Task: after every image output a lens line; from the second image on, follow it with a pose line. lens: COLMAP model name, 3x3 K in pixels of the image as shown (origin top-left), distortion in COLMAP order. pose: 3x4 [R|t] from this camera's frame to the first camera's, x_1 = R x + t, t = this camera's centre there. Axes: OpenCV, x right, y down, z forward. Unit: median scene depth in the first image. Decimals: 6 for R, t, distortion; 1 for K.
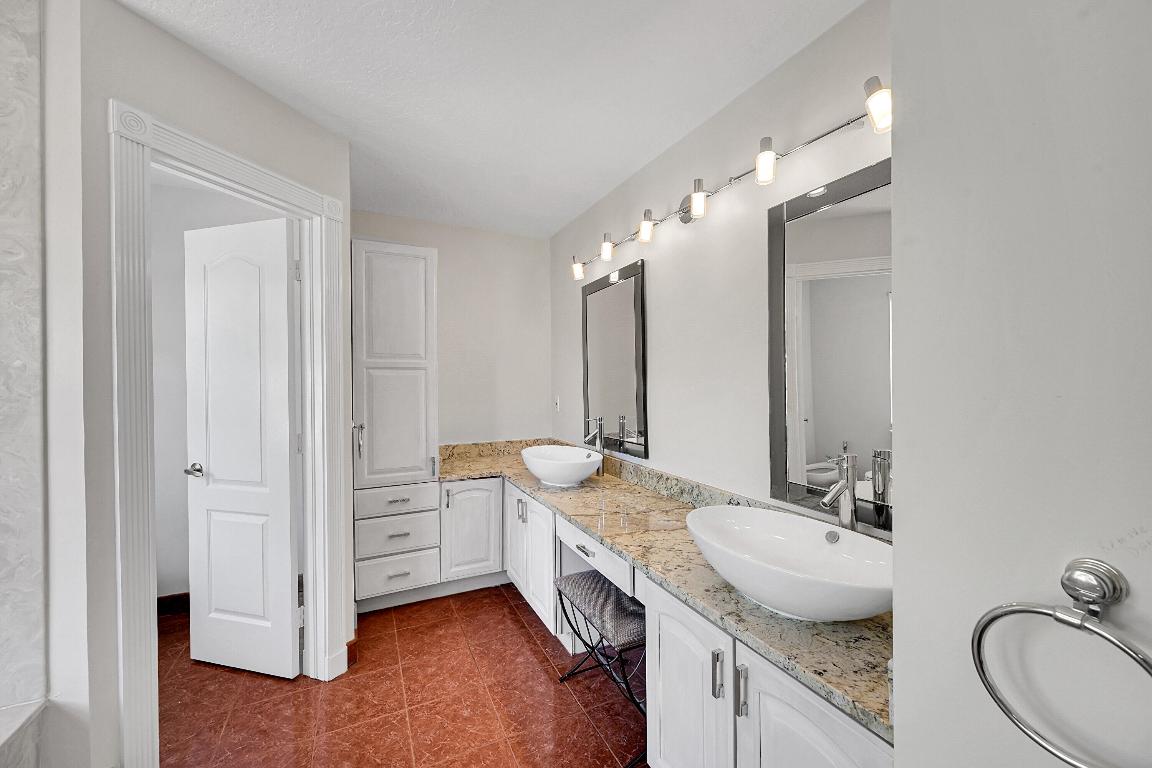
lens RADIAL K [[450.6, 0, 579.0], [0, 450.6, 378.4], [0, 0, 1]] dist [-0.009000, -0.000462]
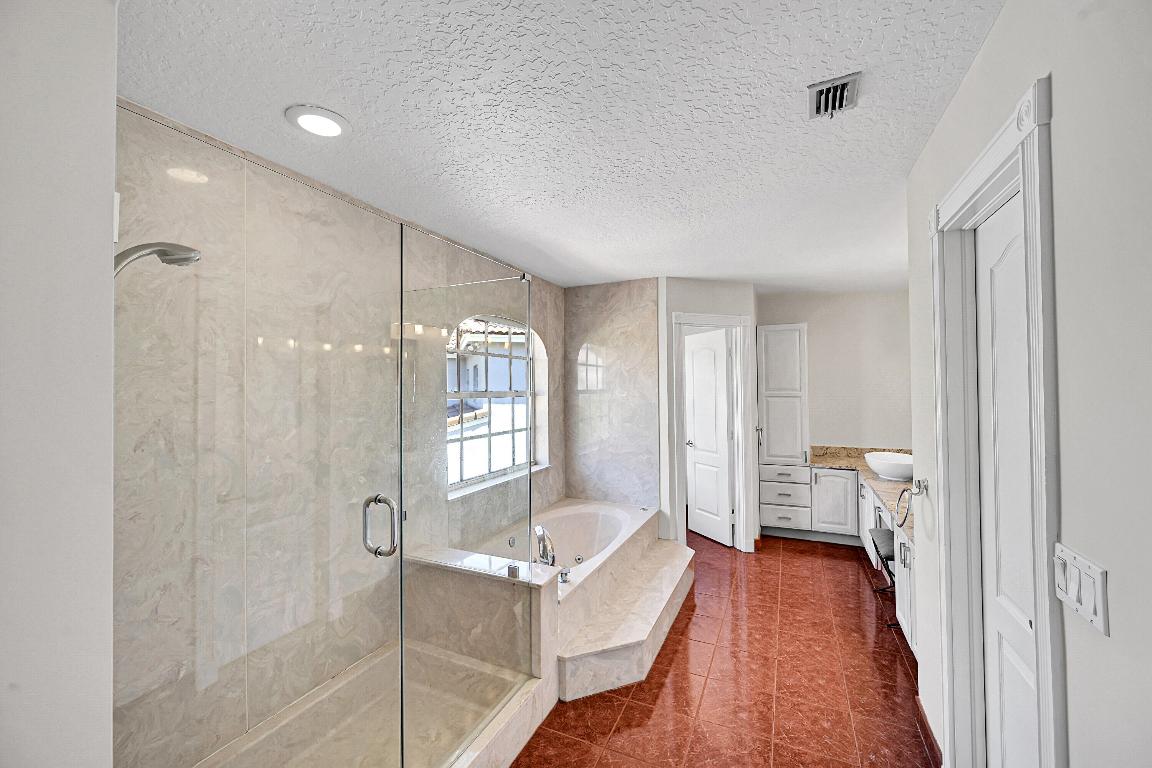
lens RADIAL K [[450.6, 0, 575.0], [0, 450.6, 378.9], [0, 0, 1]] dist [-0.009000, -0.000462]
pose [[0.628487, -0.010205, -0.777753, 0.448705], [0.006385, 0.999948, -0.007961, -0.085882], [0.777794, 0.000037, 0.628519, -0.721330]]
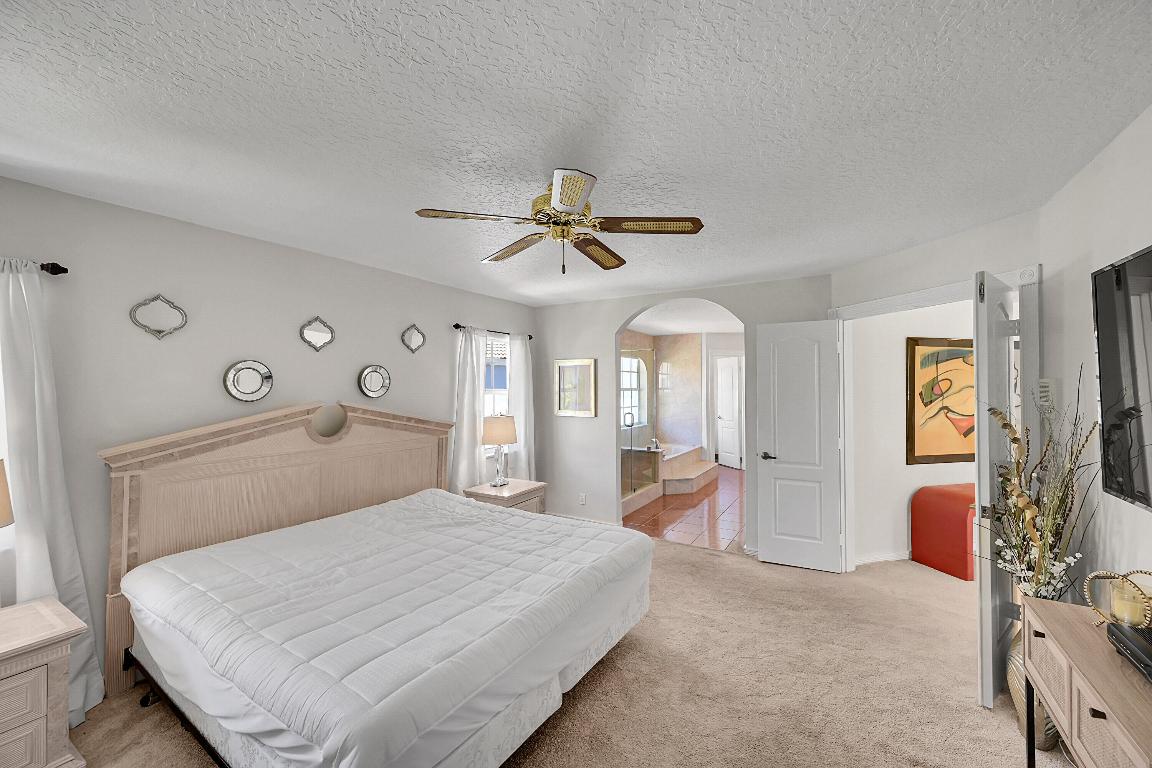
lens RADIAL K [[450.6, 0, 578.8], [0, 450.6, 373.0], [0, 0, 1]] dist [-0.009000, -0.000462]
pose [[0.544121, -0.007837, -0.838970, 1.582605], [-0.001141, 0.999949, -0.010081, -0.130408], [0.839006, 0.006443, 0.544084, -1.940842]]
